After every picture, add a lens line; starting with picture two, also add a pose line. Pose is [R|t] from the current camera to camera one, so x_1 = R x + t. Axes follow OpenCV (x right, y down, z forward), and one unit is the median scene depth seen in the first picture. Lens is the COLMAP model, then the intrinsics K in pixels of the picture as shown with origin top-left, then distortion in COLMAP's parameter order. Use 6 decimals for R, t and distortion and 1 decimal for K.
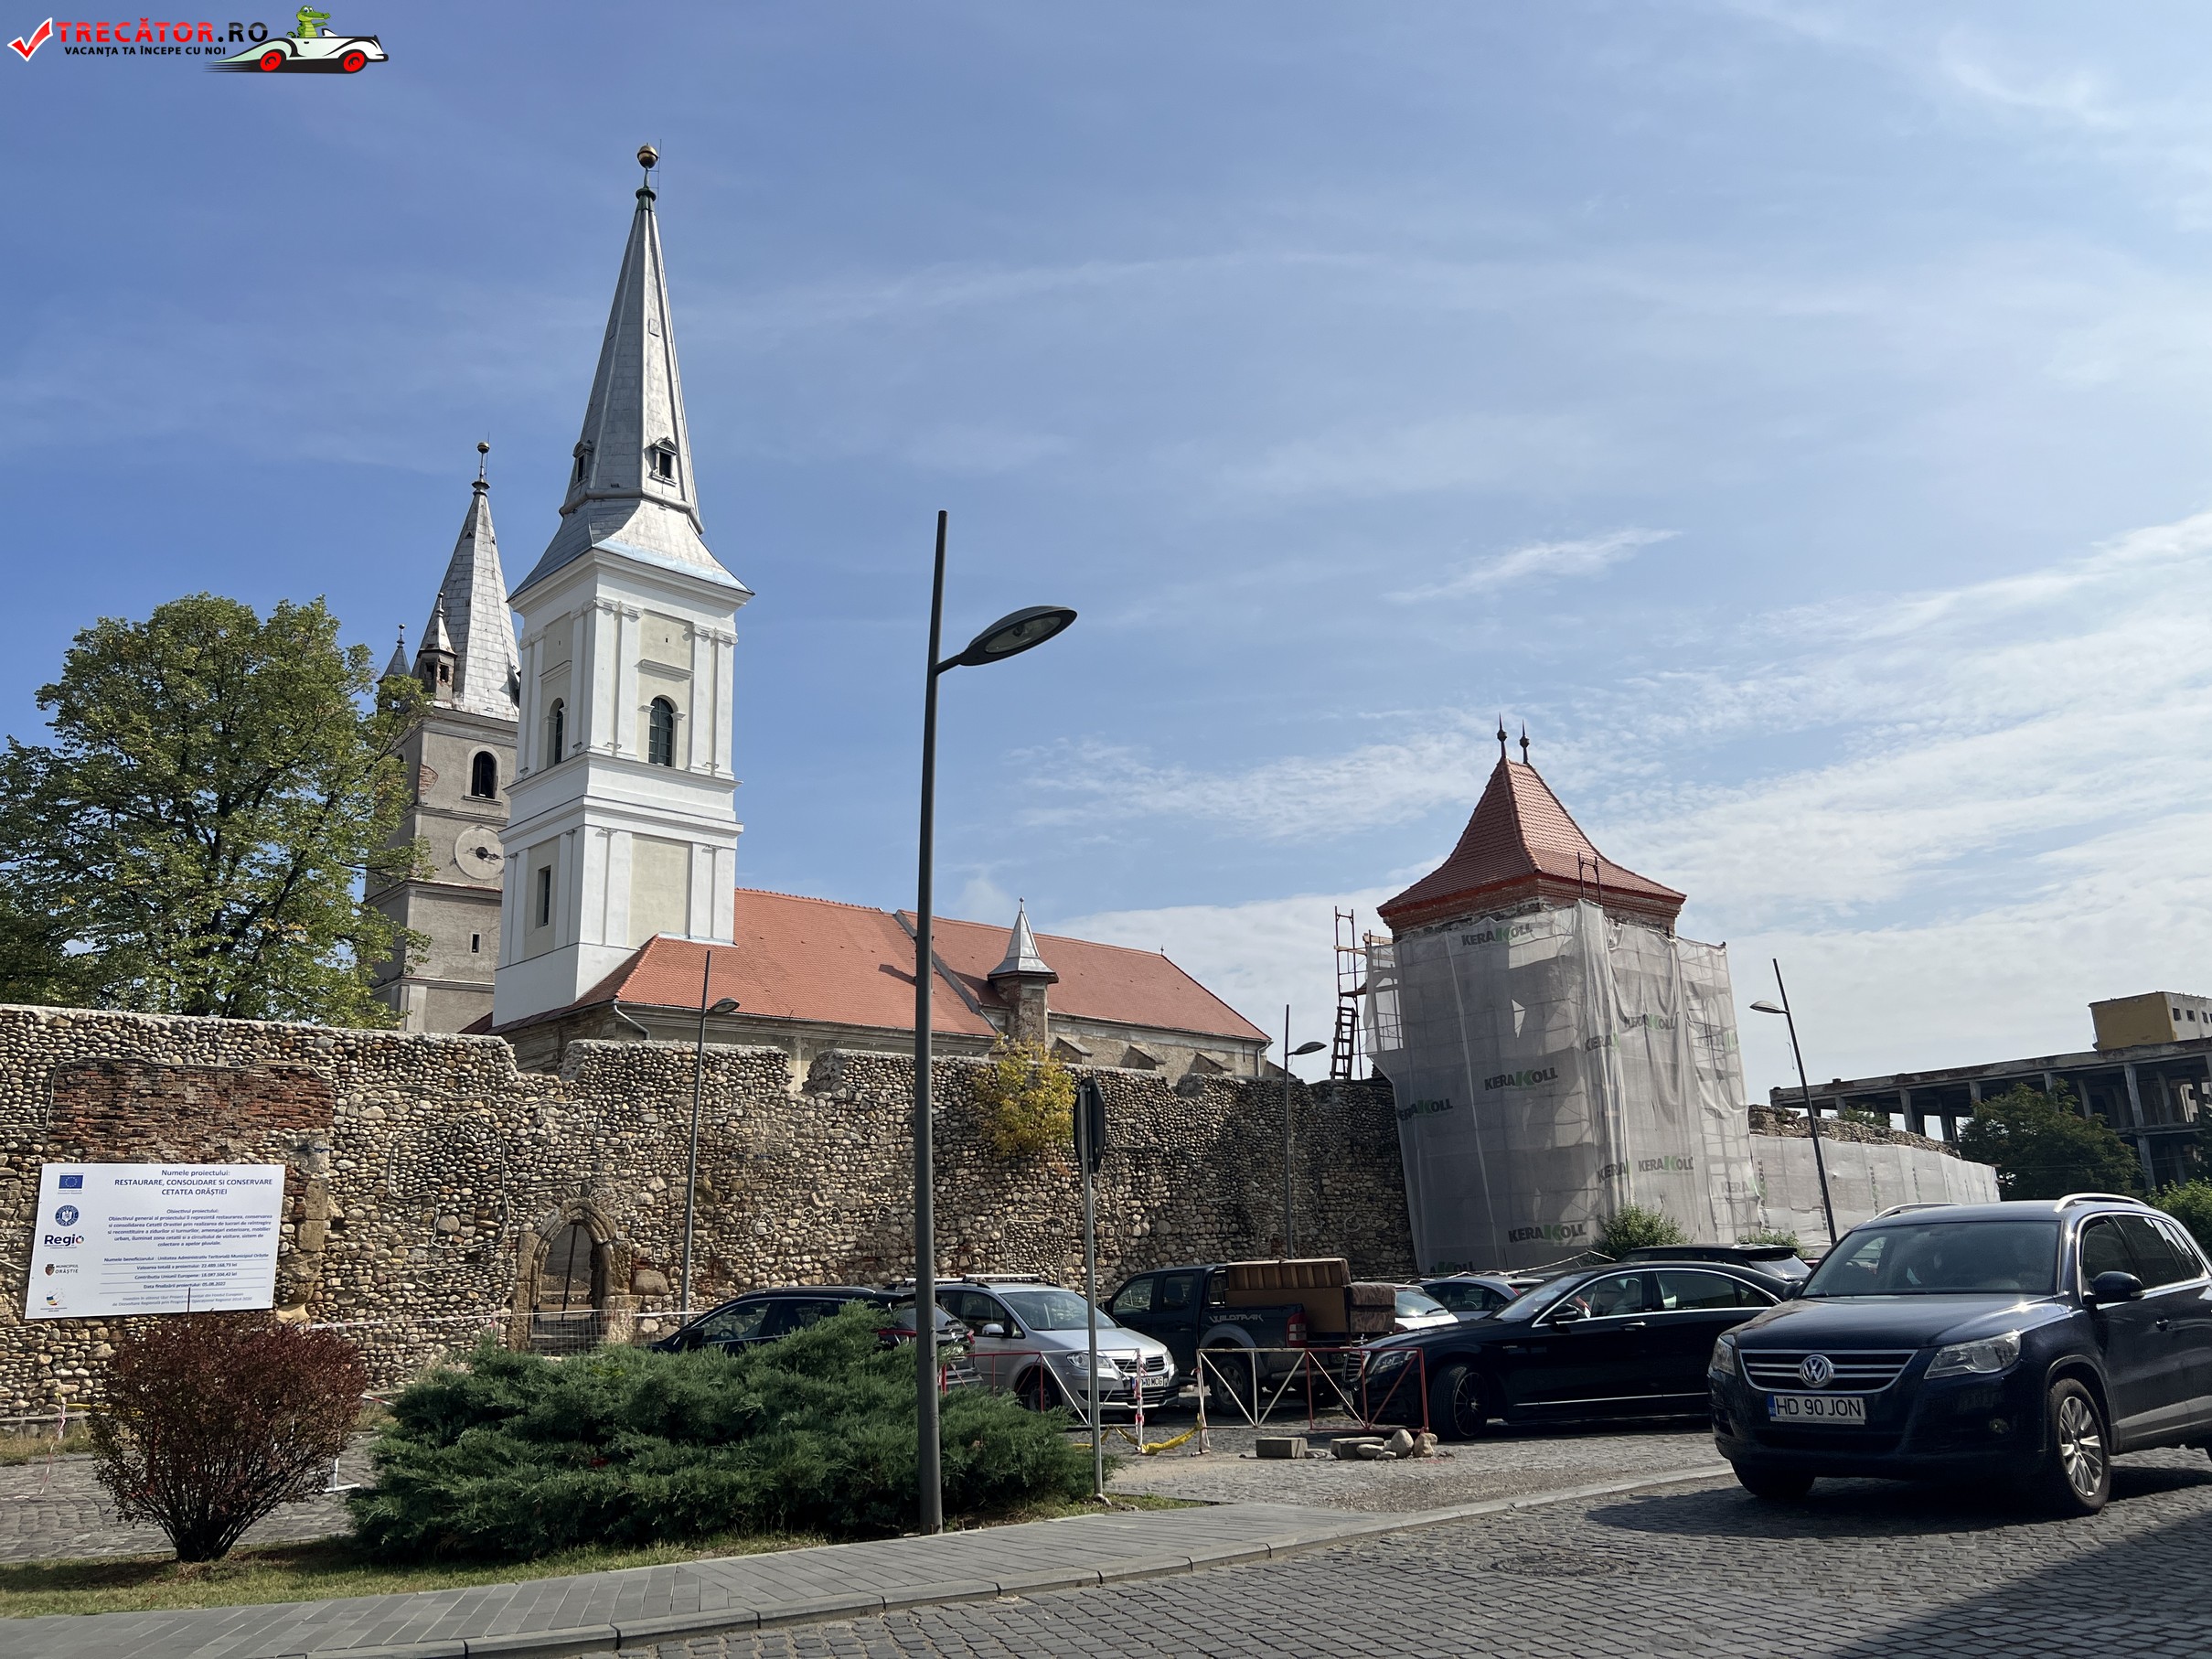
lens RADIAL K [[1647.9, 0, 1106.0], [0, 1647.9, 829.5], [0, 0, 1]] dist [0.005965, -0.006061]
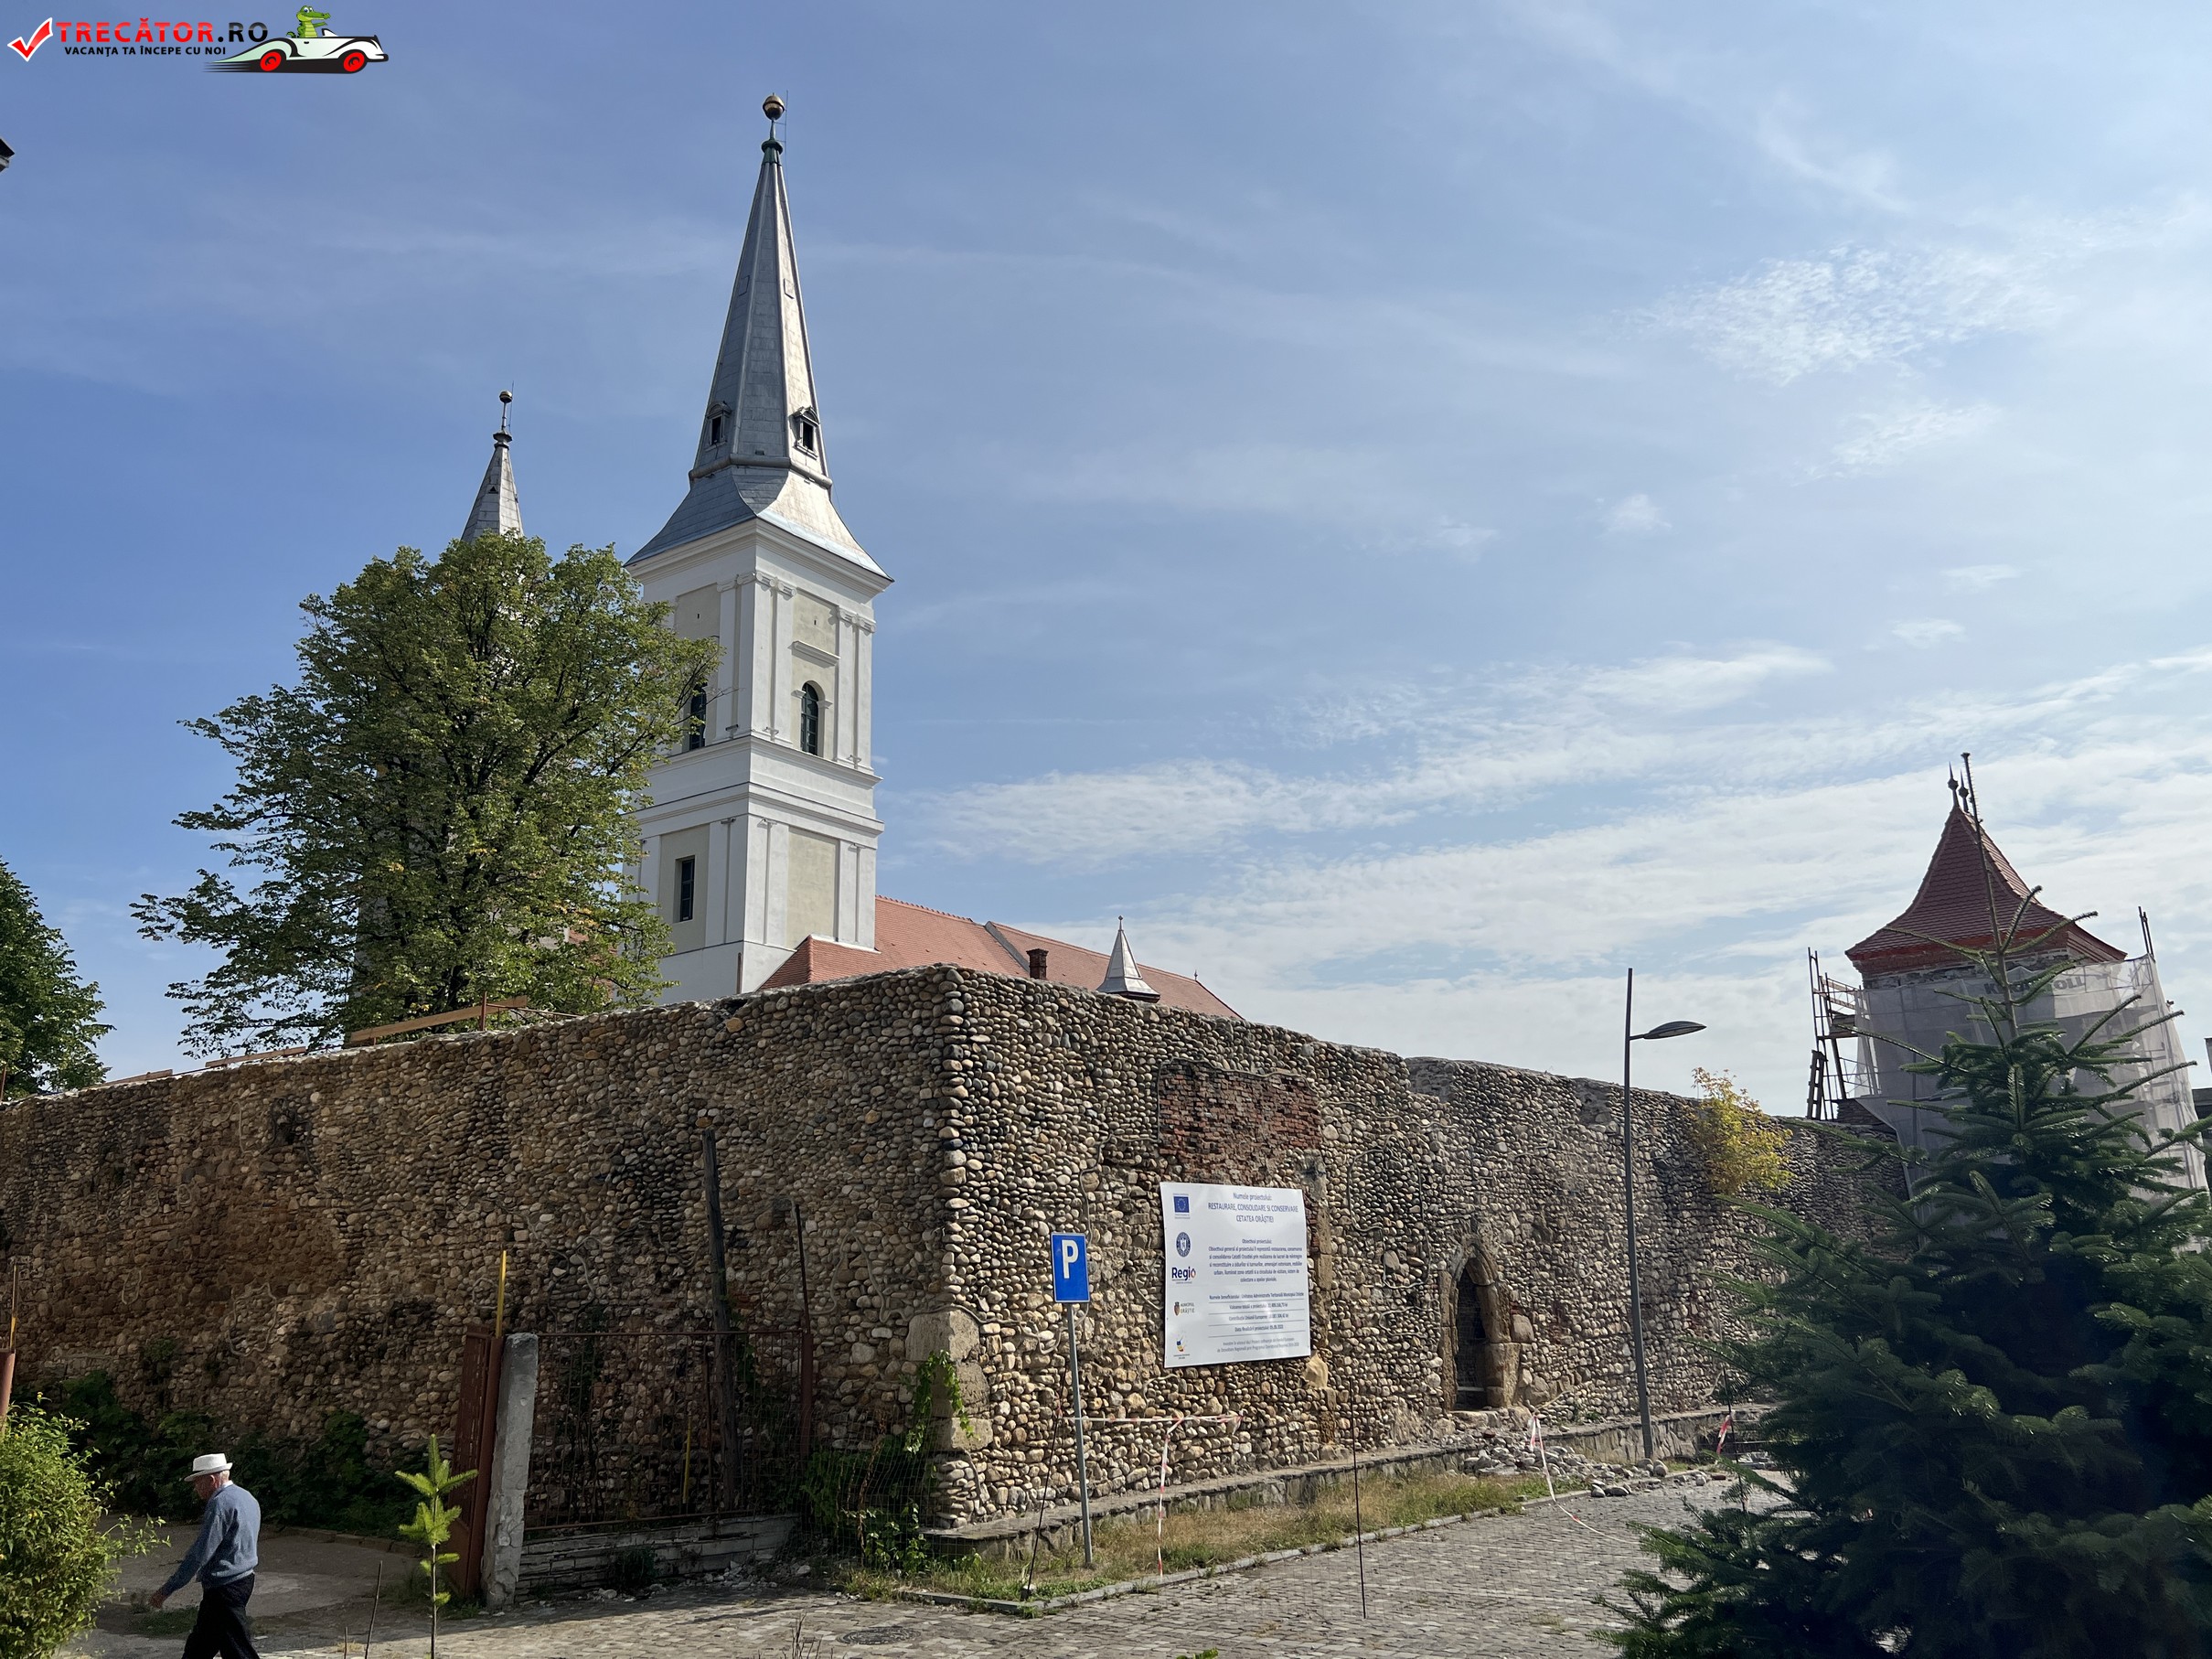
lens RADIAL K [[1645.9, 0, 1106.0], [0, 1645.9, 829.5], [0, 0, 1]] dist [0.107510, -0.299632]
pose [[0.986636, 0.061606, 0.150843, -0.248561], [-0.059303, 0.998045, -0.019719, 0.011918], [-0.151763, 0.010510, 0.988361, 0.048153]]
